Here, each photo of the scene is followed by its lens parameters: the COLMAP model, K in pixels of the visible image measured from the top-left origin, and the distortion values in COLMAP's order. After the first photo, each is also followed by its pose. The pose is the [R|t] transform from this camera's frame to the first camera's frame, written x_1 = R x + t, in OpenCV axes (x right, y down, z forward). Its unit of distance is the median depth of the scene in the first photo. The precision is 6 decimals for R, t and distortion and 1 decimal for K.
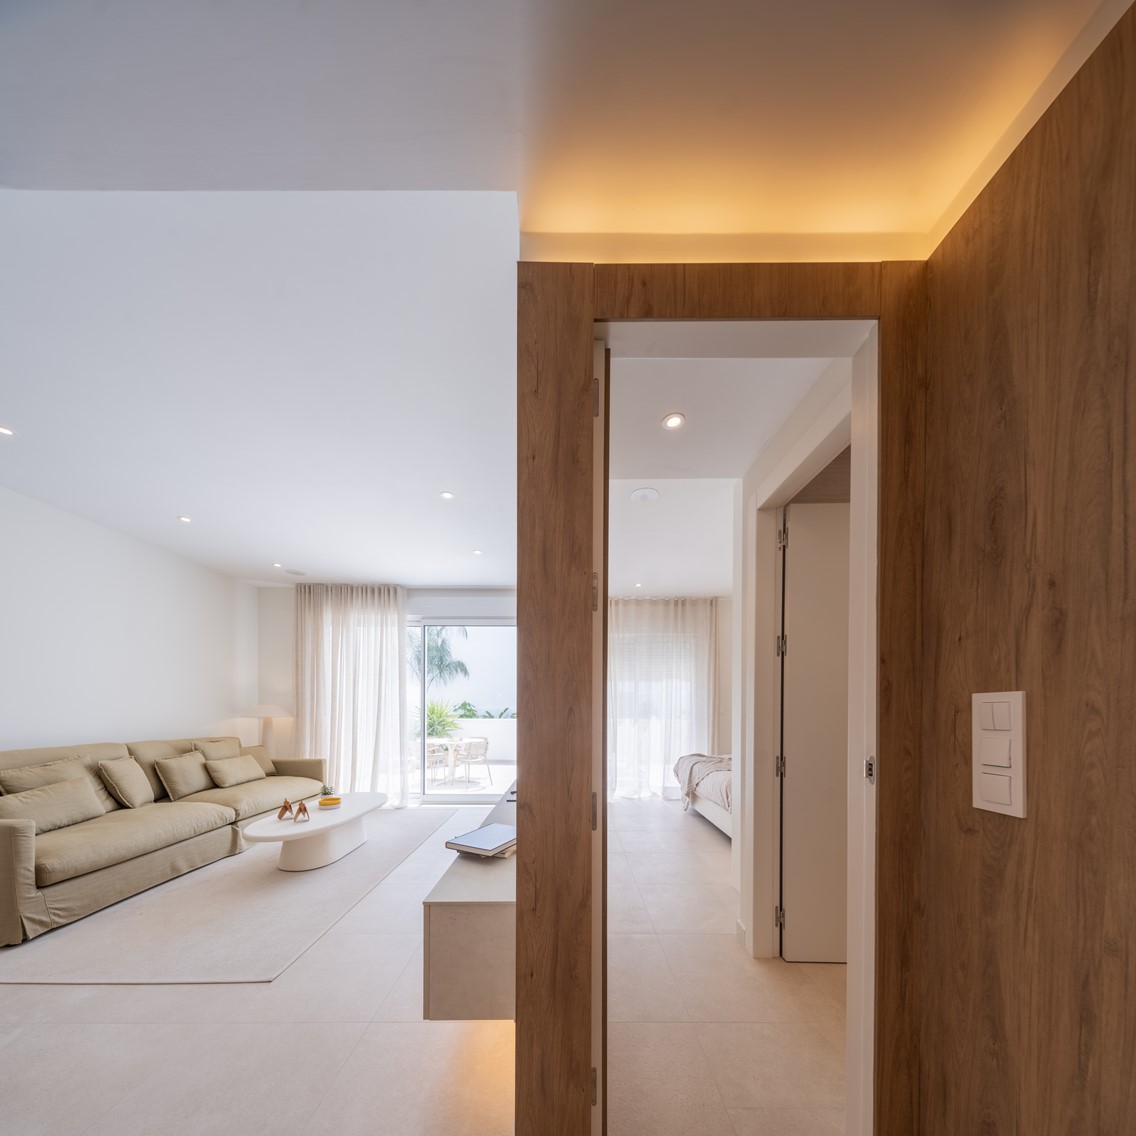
lens RADIAL K [[400.4, 0, 563.4], [0, 400.4, 710.0], [0, 0, 1]] dist [0.011147, -0.004062]
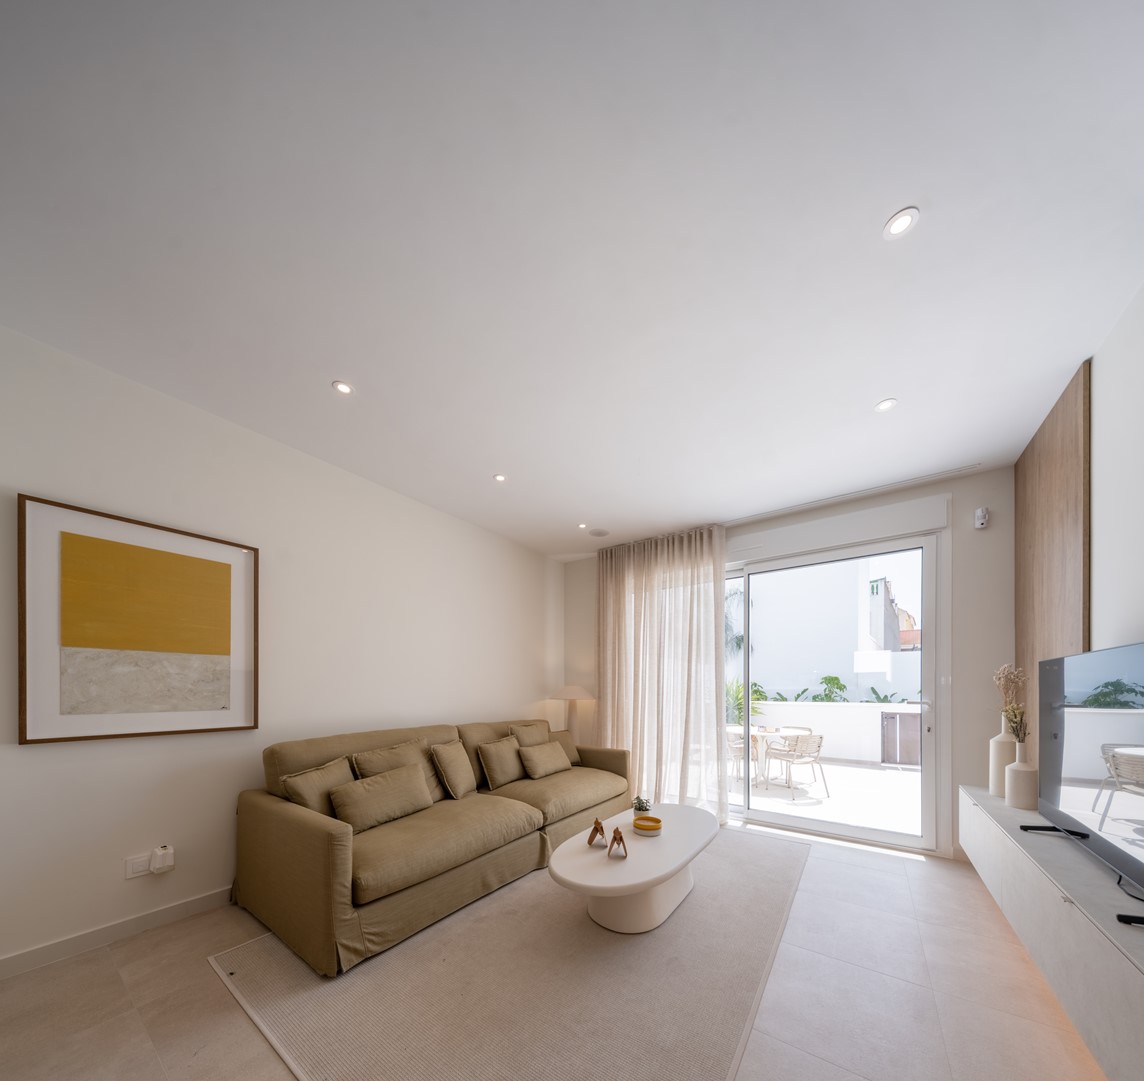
lens RADIAL K [[405.3, 0, 591.3], [0, 405.3, 689.7], [0, 0, 1]] dist [-0.000920, -0.000062]
pose [[0.836524, -0.001394, -0.547928, -0.272363], [-0.000456, 0.999995, -0.003240, -0.001526], [0.547930, 0.002961, 0.836519, 0.352395]]
